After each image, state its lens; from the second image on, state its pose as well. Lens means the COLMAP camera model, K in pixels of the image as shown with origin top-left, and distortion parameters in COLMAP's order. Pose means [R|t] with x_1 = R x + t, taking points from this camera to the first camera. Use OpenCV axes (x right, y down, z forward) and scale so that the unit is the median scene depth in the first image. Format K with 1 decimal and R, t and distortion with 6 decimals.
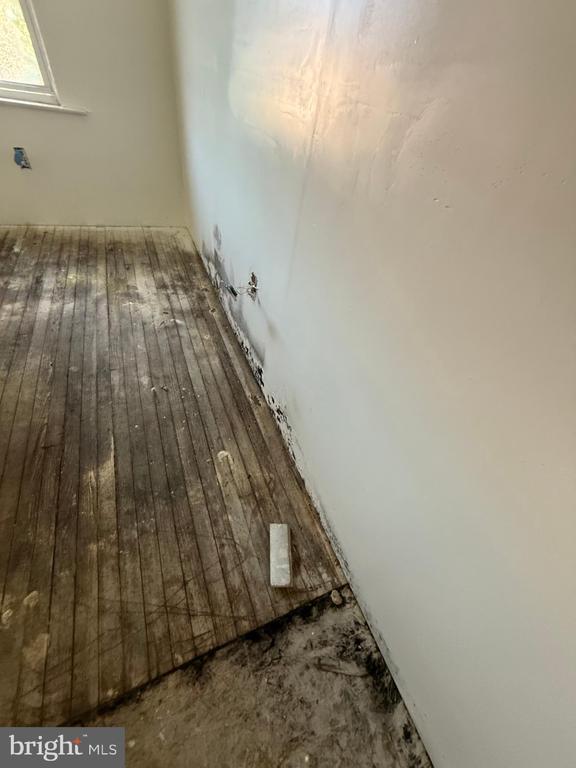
lens RADIAL K [[306.4, 0, 288.2], [0, 306.4, 382.5], [0, 0, 1]] dist [-0.000441, -0.000041]
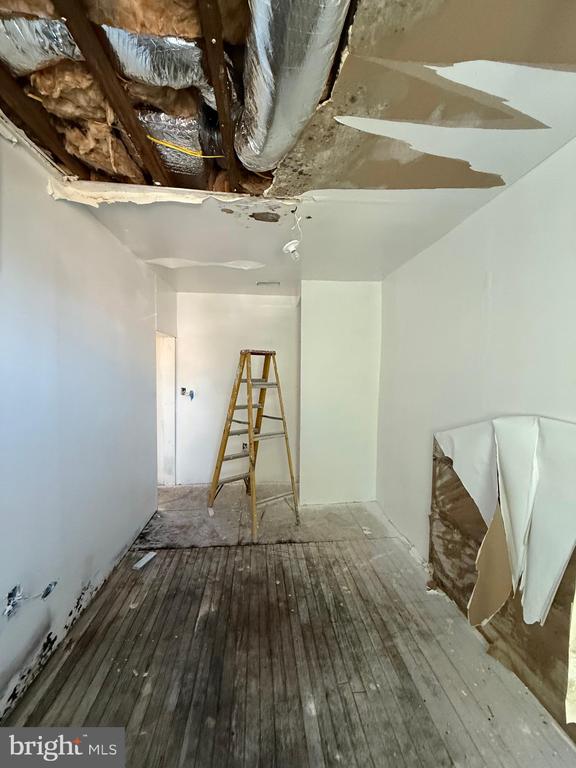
lens RADIAL K [[306.4, 0, 288.0], [0, 306.4, 379.3], [0, 0, 1]] dist [-0.000441, -0.000041]
pose [[-0.944293, -0.167428, 0.283334, -1.112347], [0.100595, 0.672879, 0.732881, -1.446430], [-0.313354, 0.720556, -0.618553, 0.877308]]
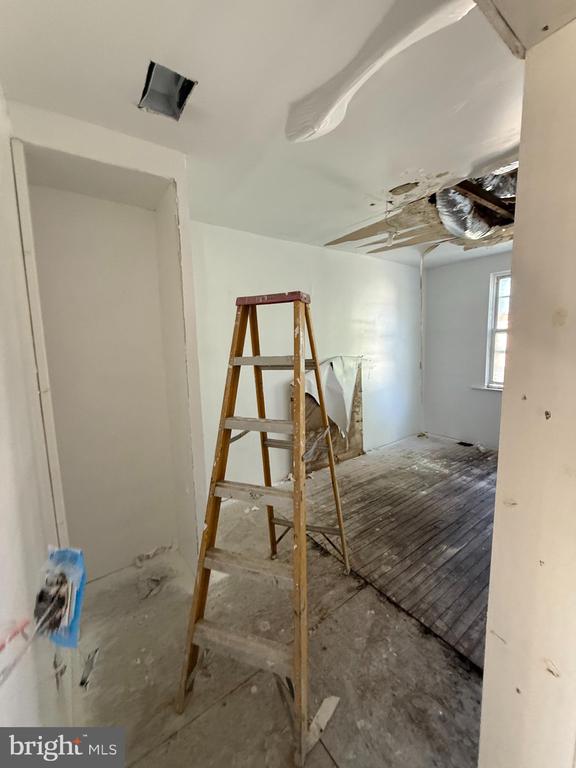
lens RADIAL K [[306.4, 0, 288.7], [0, 306.4, 380.1], [0, 0, 1]] dist [-0.000441, -0.000041]
pose [[0.226746, -0.040752, -0.973101, 0.845786], [-0.650333, 0.737421, -0.182419, 0.444662], [0.725019, 0.674202, 0.140706, -0.528943]]
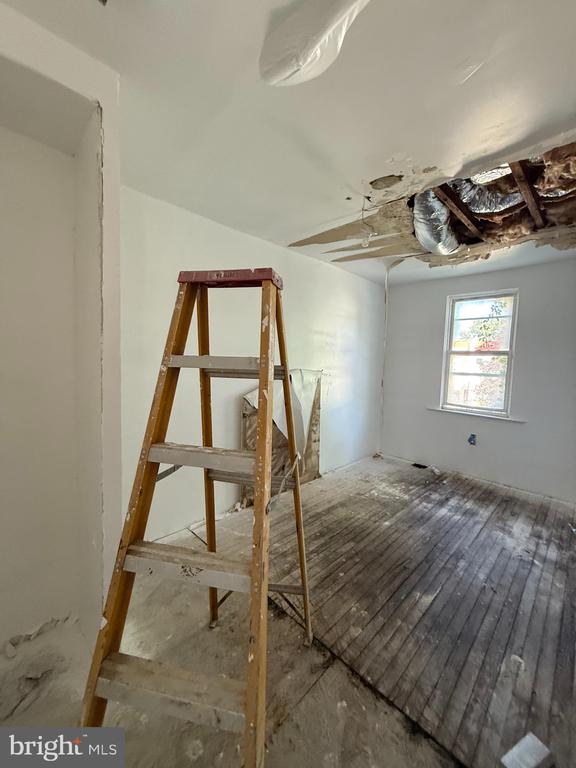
lens RADIAL K [[306.4, 0, 288.7], [0, 306.4, 380.0], [0, 0, 1]] dist [-0.000441, -0.000041]
pose [[0.387256, -0.070891, -0.919243, 0.544137], [-0.640485, 0.696494, -0.323534, 0.412138], [0.663183, 0.714052, 0.224317, -0.504694]]
